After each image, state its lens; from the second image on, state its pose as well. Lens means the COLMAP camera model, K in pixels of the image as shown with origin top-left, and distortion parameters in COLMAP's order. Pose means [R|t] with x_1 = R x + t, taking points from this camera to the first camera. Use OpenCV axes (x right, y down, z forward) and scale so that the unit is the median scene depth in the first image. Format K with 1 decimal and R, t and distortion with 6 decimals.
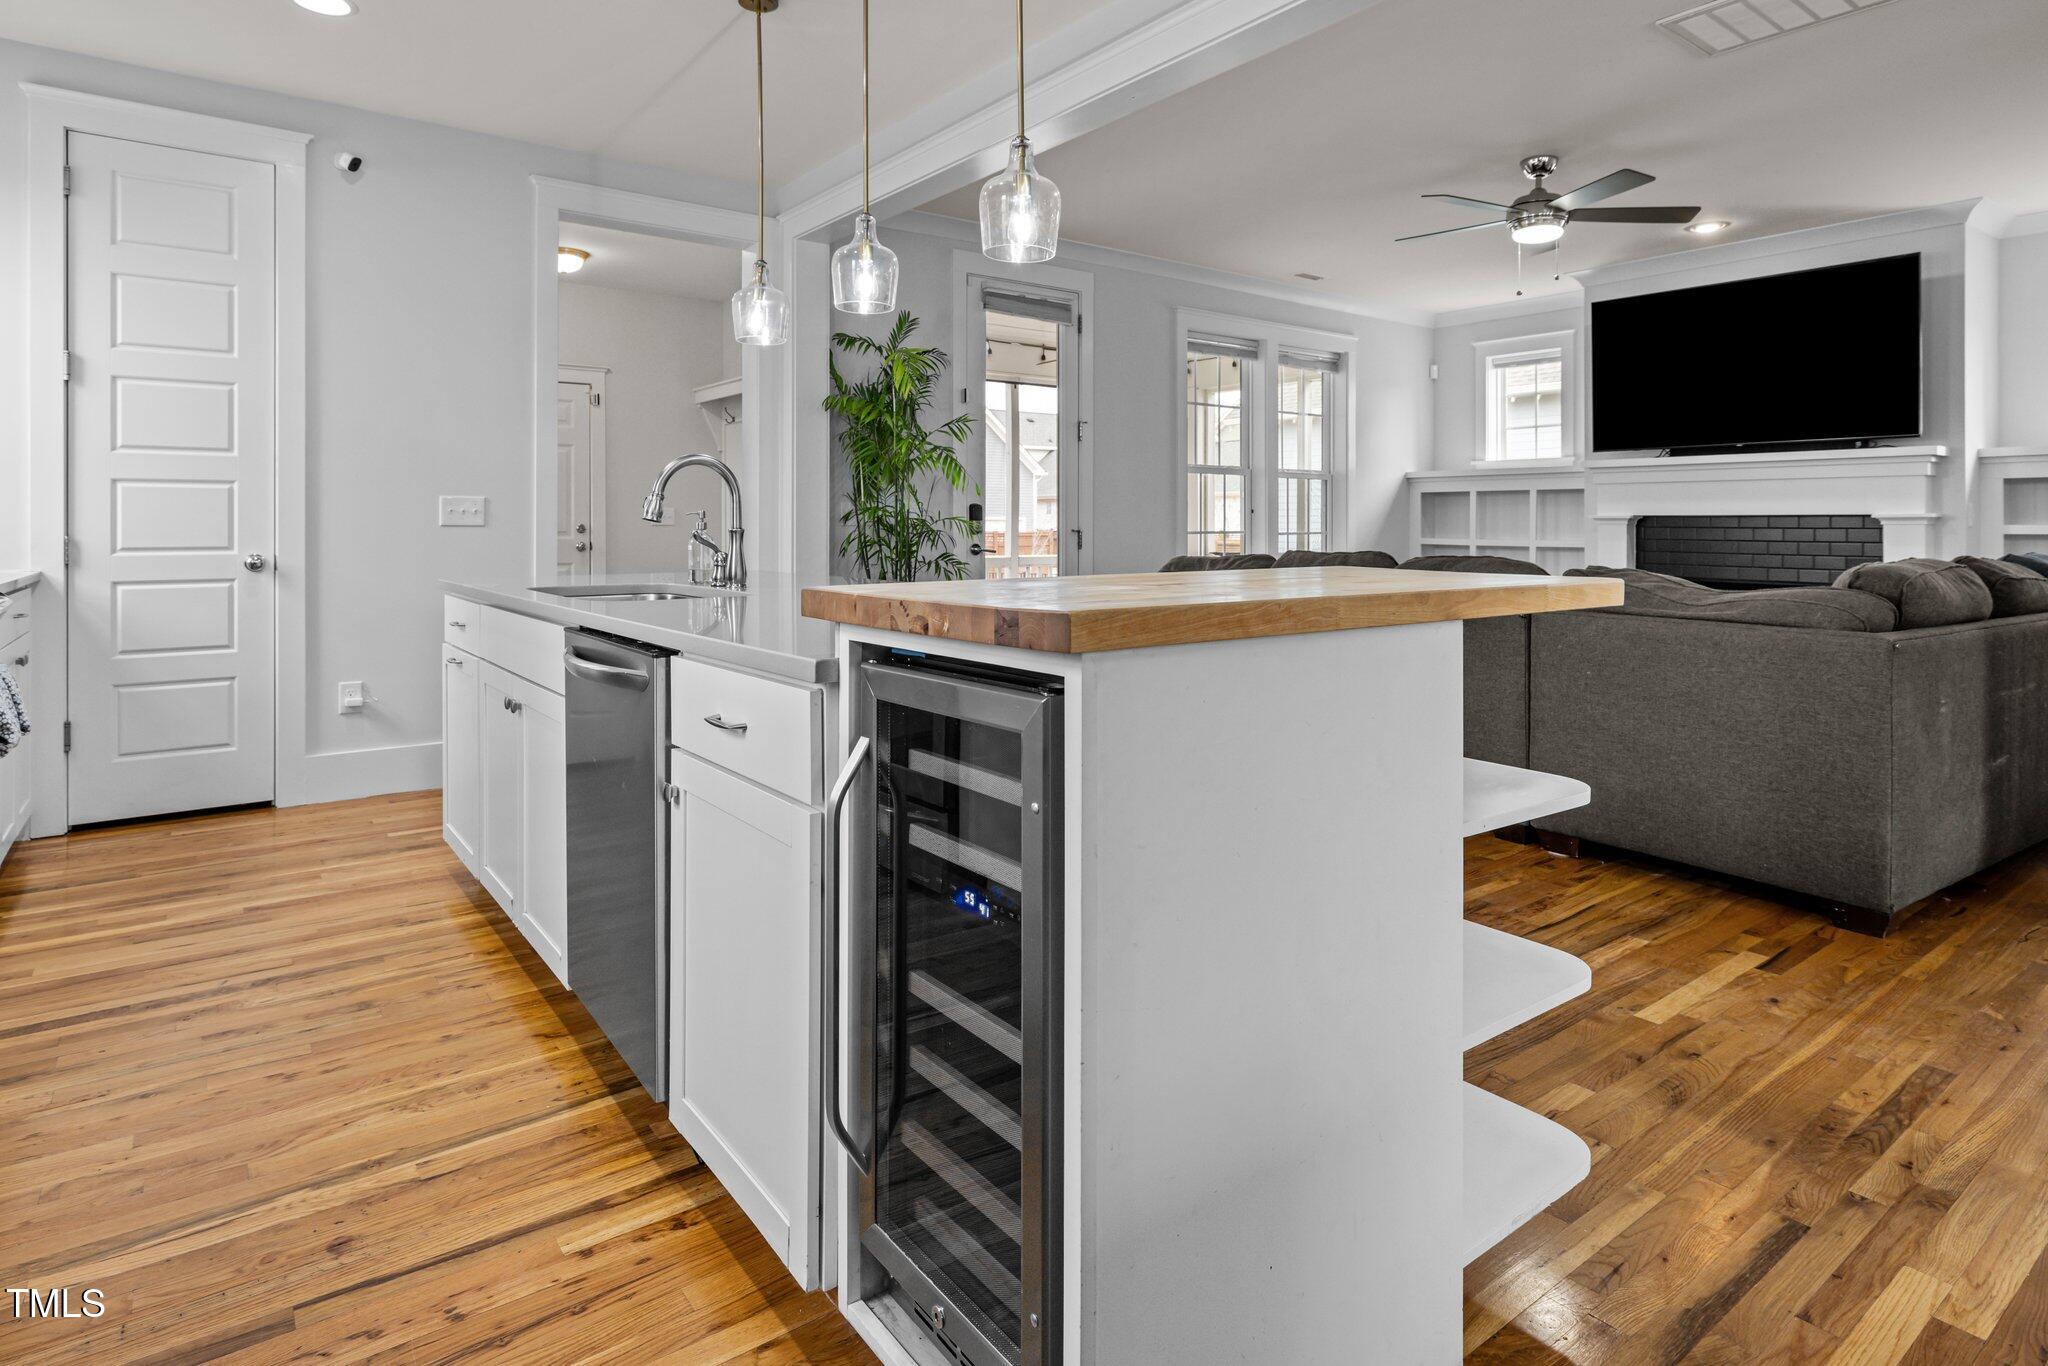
lens RADIAL K [[1112.2, 0, 1024.2], [0, 1112.2, 524.4], [0, 0, 1]] dist [-0.000616, 0.001165]
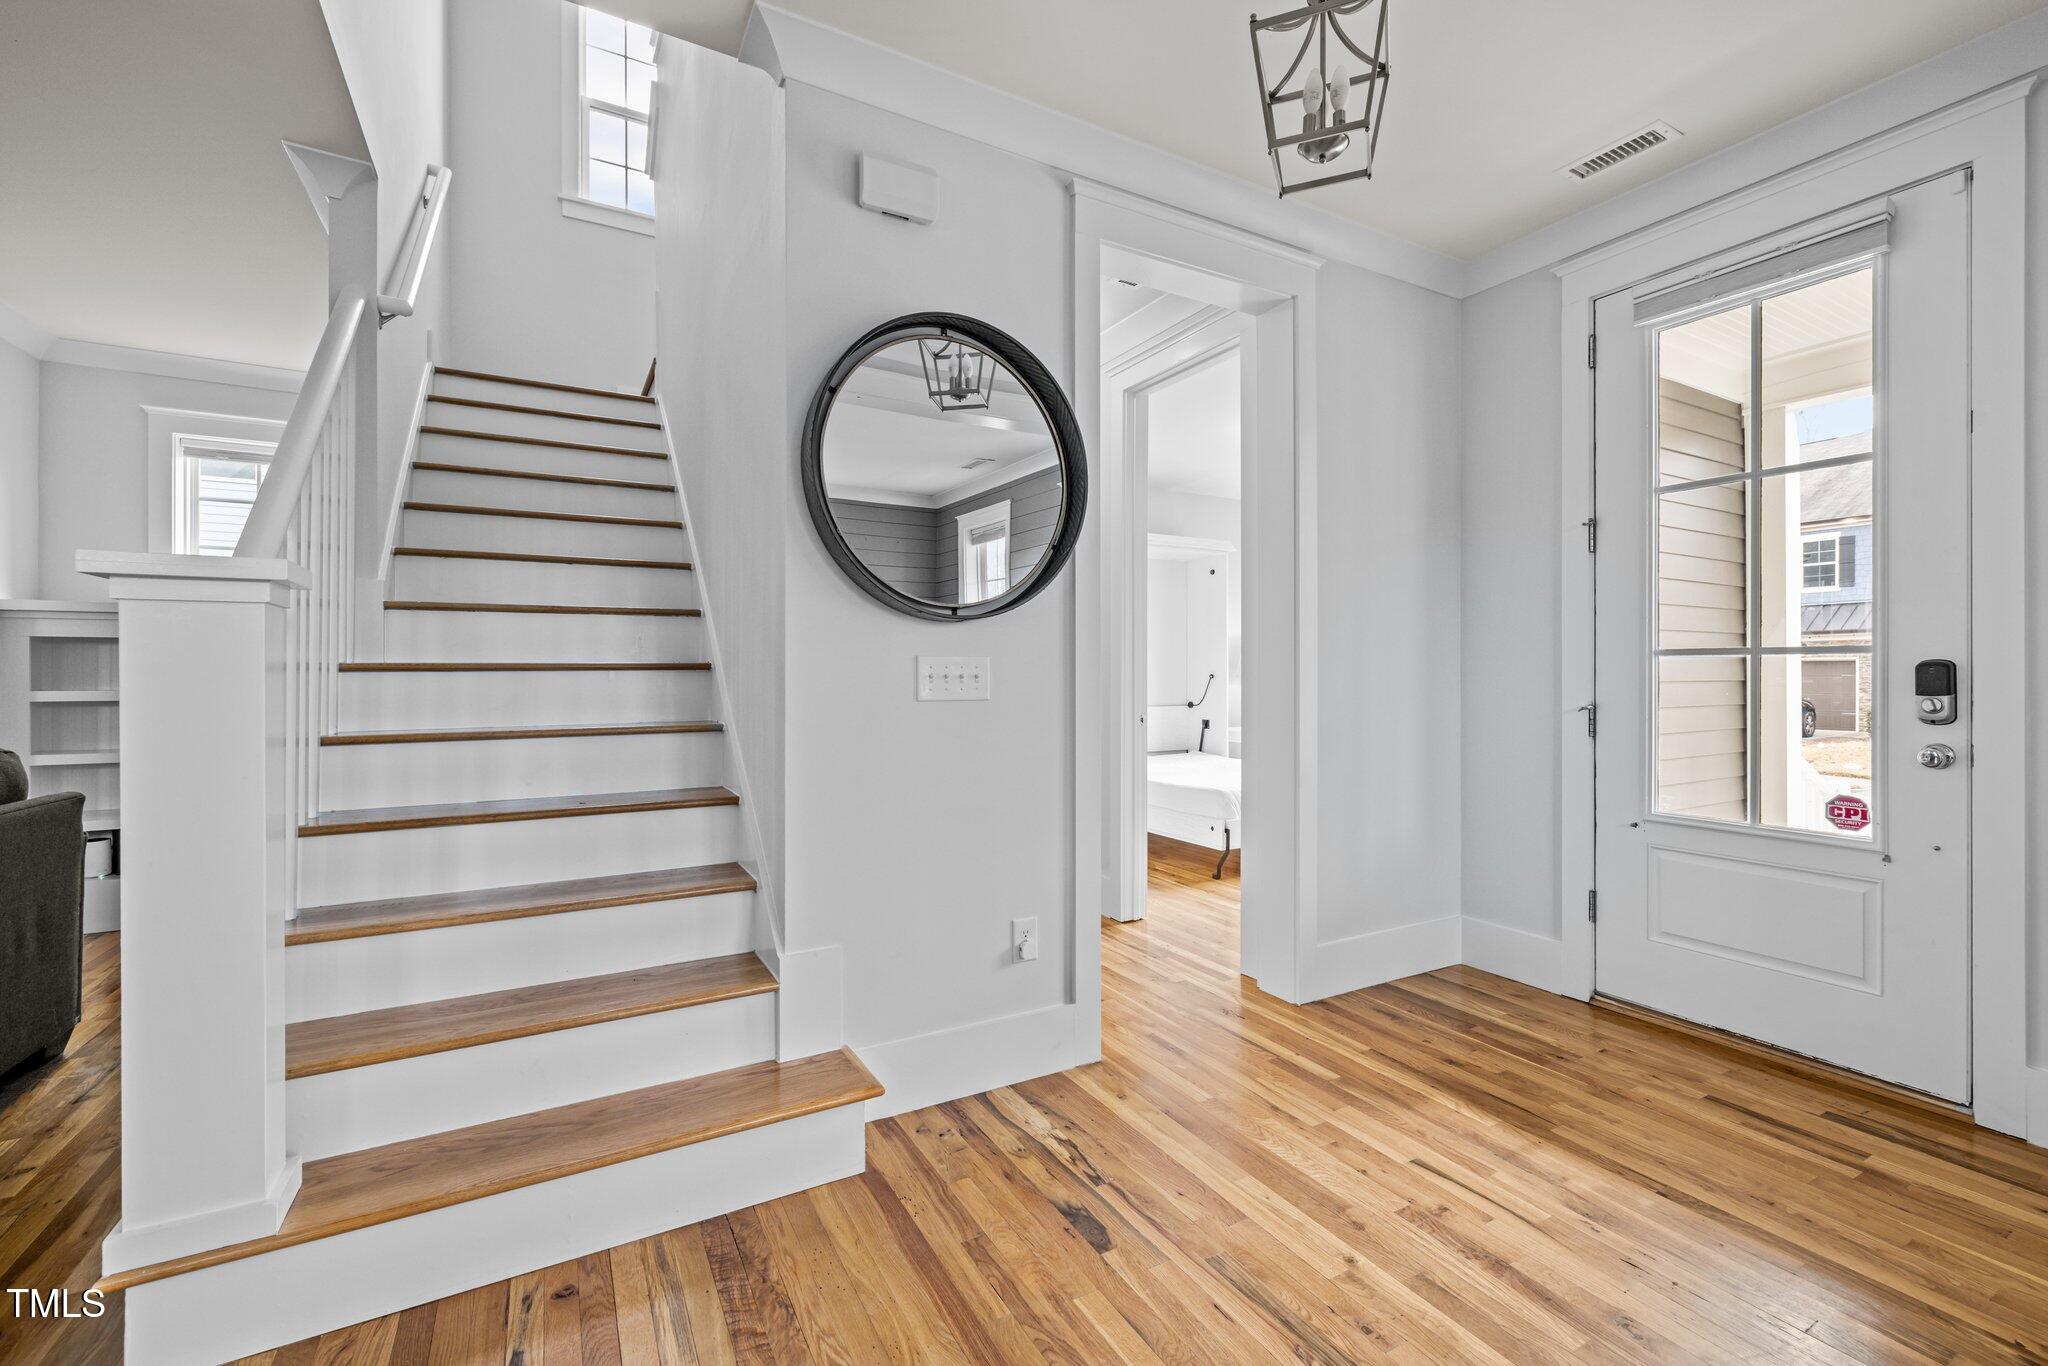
lens RADIAL K [[861.7, 0, 1025.0], [0, 861.7, 669.1], [0, 0, 1]] dist [0.002601, -0.002035]
pose [[0.133864, 0.004803, 0.990988, 0.325425], [0.000112, 0.999988, -0.004862, -0.012949], [-0.991000, 0.000762, 0.133862, 0.151878]]
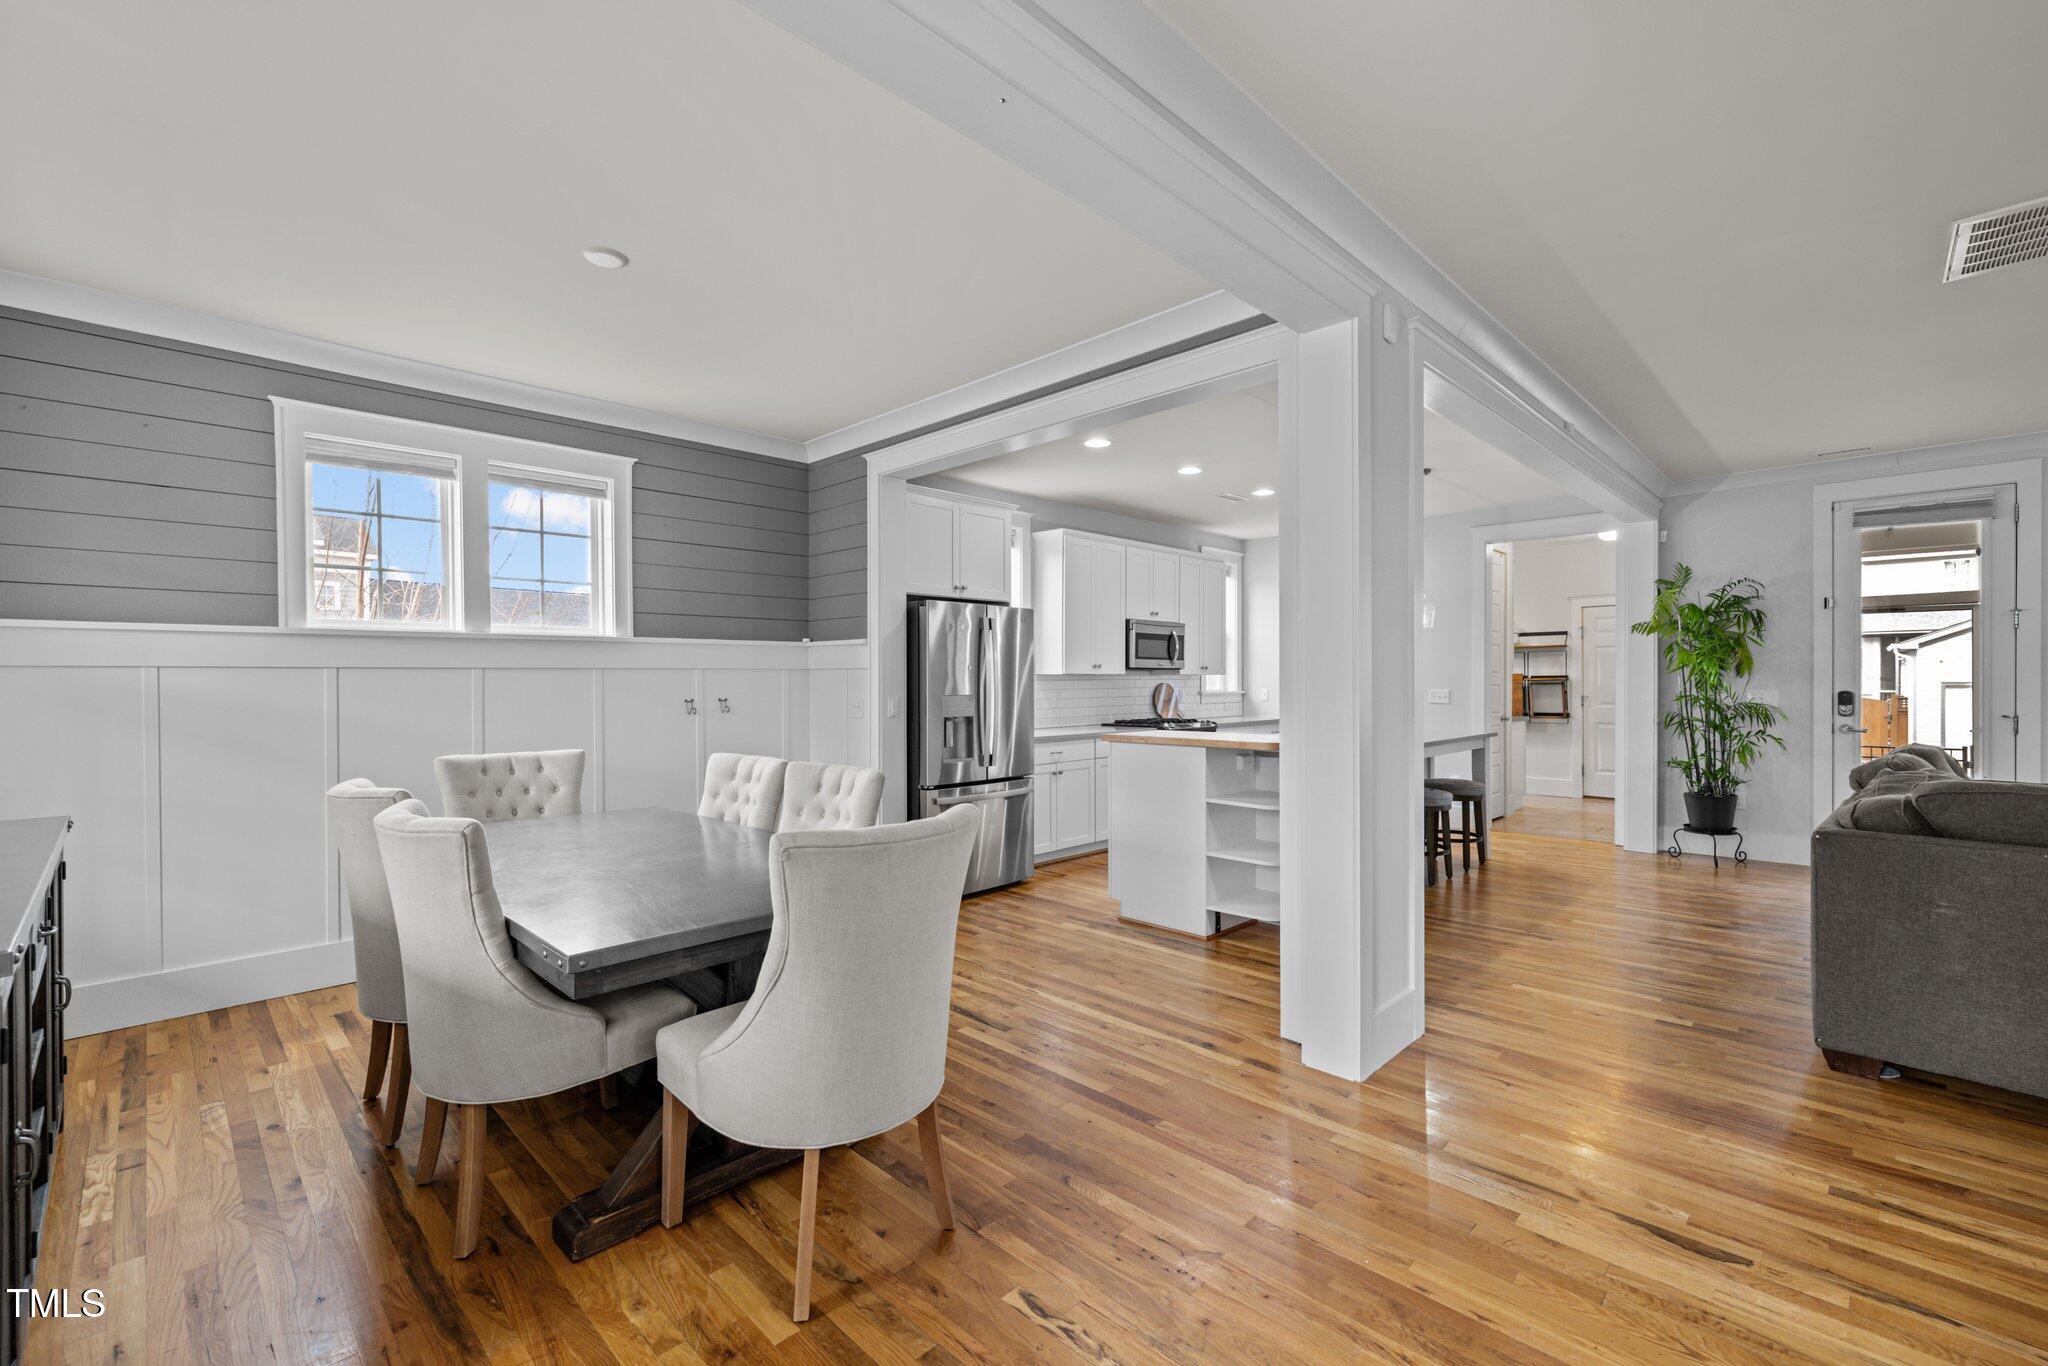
lens RADIAL K [[861.7, 0, 1006.4], [0, 861.7, 683.0], [0, 0, 1]] dist [0.002601, -0.002035]
pose [[0.133255, 0.003064, -0.991077, 0.796263], [0.005299, 0.999979, 0.003804, -0.037262], [0.991068, -0.005759, 0.133236, -0.026160]]
